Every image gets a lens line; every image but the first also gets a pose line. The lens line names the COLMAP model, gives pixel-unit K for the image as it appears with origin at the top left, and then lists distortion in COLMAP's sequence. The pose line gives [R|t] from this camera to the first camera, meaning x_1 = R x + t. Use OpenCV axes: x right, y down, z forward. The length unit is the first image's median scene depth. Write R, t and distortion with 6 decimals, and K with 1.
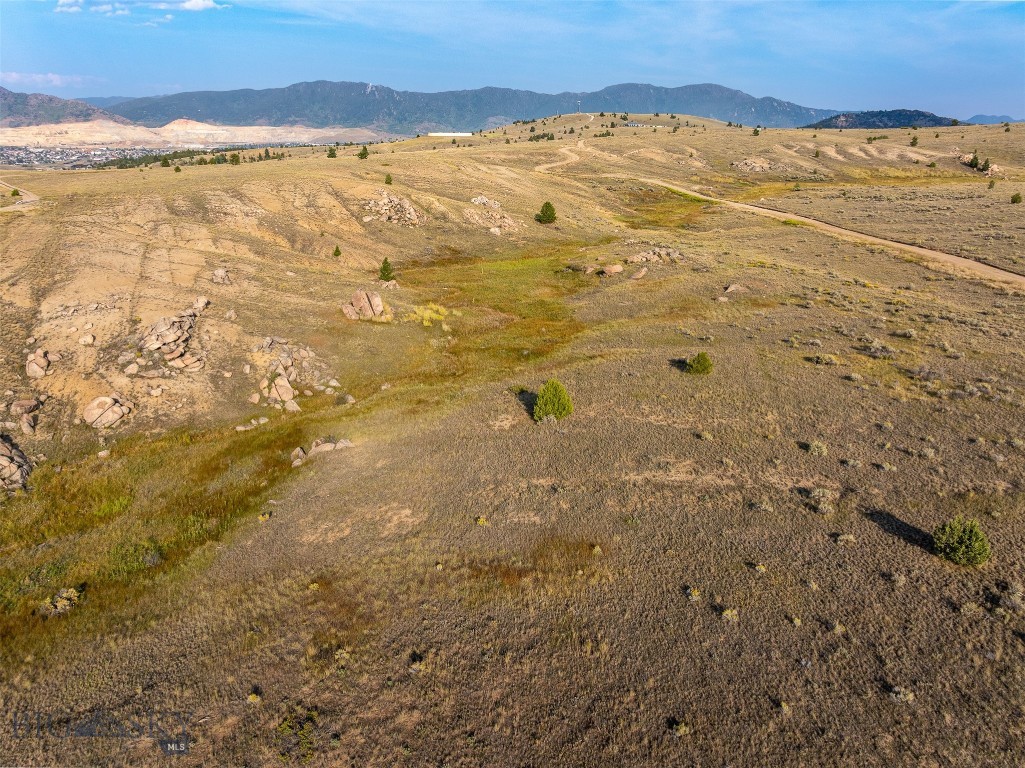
lens RADIAL K [[722.9, 0, 516.8], [0, 722.9, 383.2], [0, 0, 1]] dist [-0.052308, 0.024768]
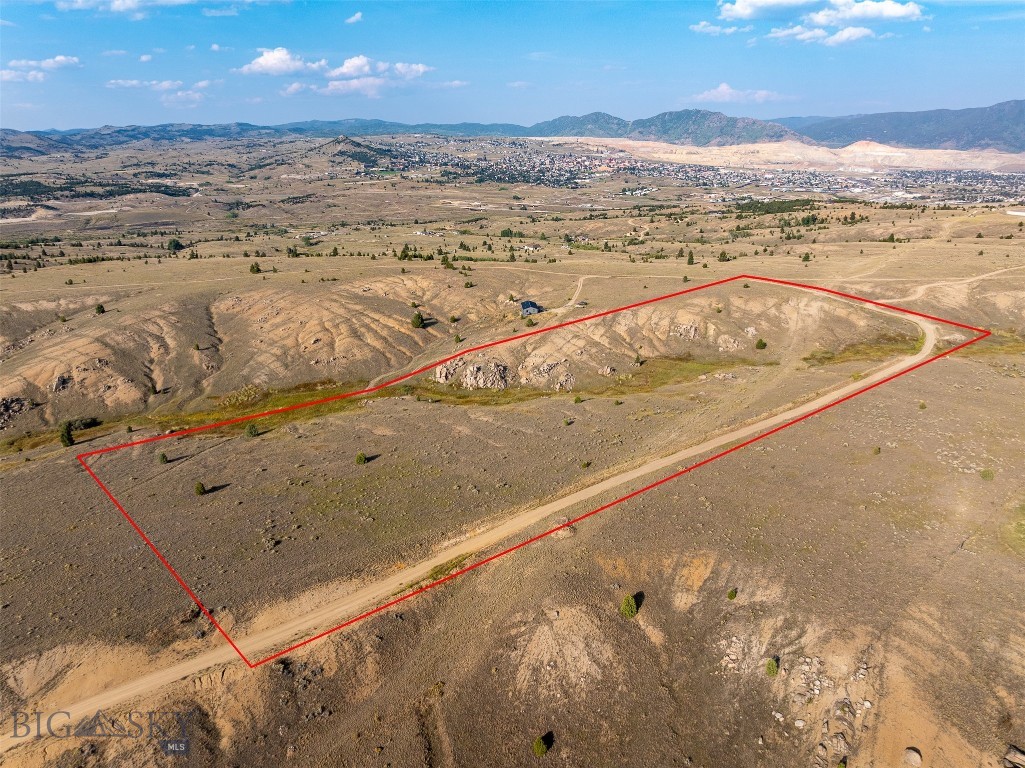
lens RADIAL K [[722.9, 0, 516.8], [0, 722.9, 383.2], [0, 0, 1]] dist [-0.052308, 0.024768]
pose [[0.650353, 0.238825, -0.721112, 1.161636], [-0.250965, 0.963540, 0.092775, -0.152976], [0.716978, 0.120638, 0.686578, -0.949740]]
